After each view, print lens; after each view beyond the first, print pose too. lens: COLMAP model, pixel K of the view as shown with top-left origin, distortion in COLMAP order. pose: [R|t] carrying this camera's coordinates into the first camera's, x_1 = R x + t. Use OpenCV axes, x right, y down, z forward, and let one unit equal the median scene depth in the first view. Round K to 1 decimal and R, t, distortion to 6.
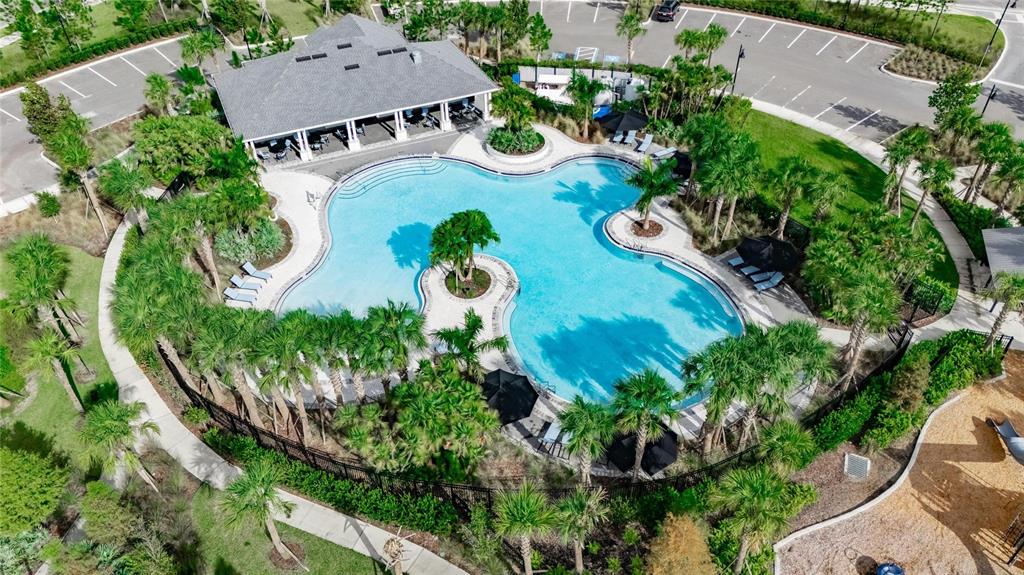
lens RADIAL K [[749.1, 0, 520.6], [0, 749.1, 292.6], [0, 0, 1]] dist [0.060244, -0.048739]
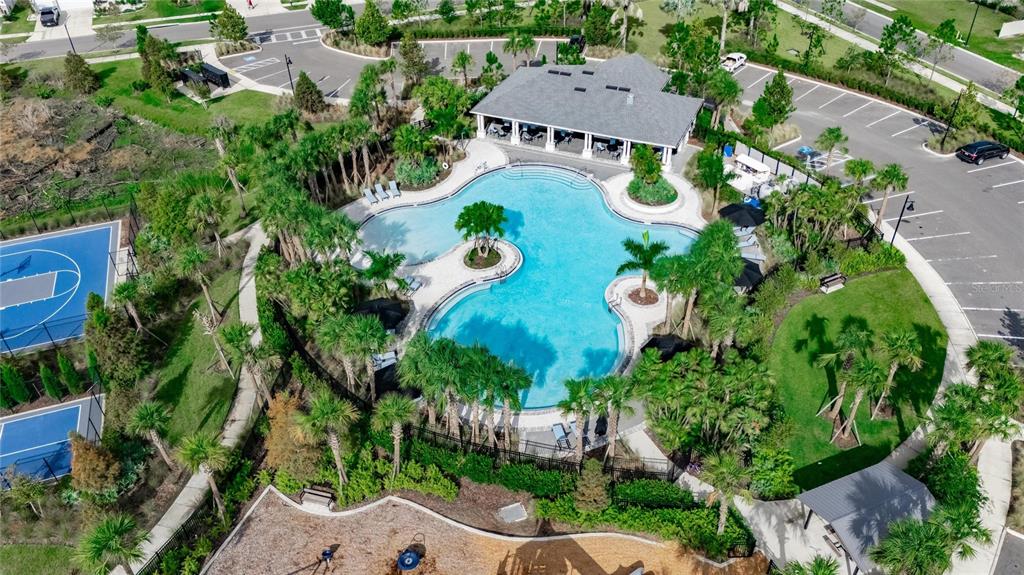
lens RADIAL K [[749.1, 0, 520.6], [0, 749.1, 292.6], [0, 0, 1]] dist [0.060244, -0.048739]
pose [[0.659808, 0.457048, -0.596457, 0.689826], [-0.478370, 0.867618, 0.135652, -0.151310], [0.579496, 0.195823, 0.791099, 0.040473]]
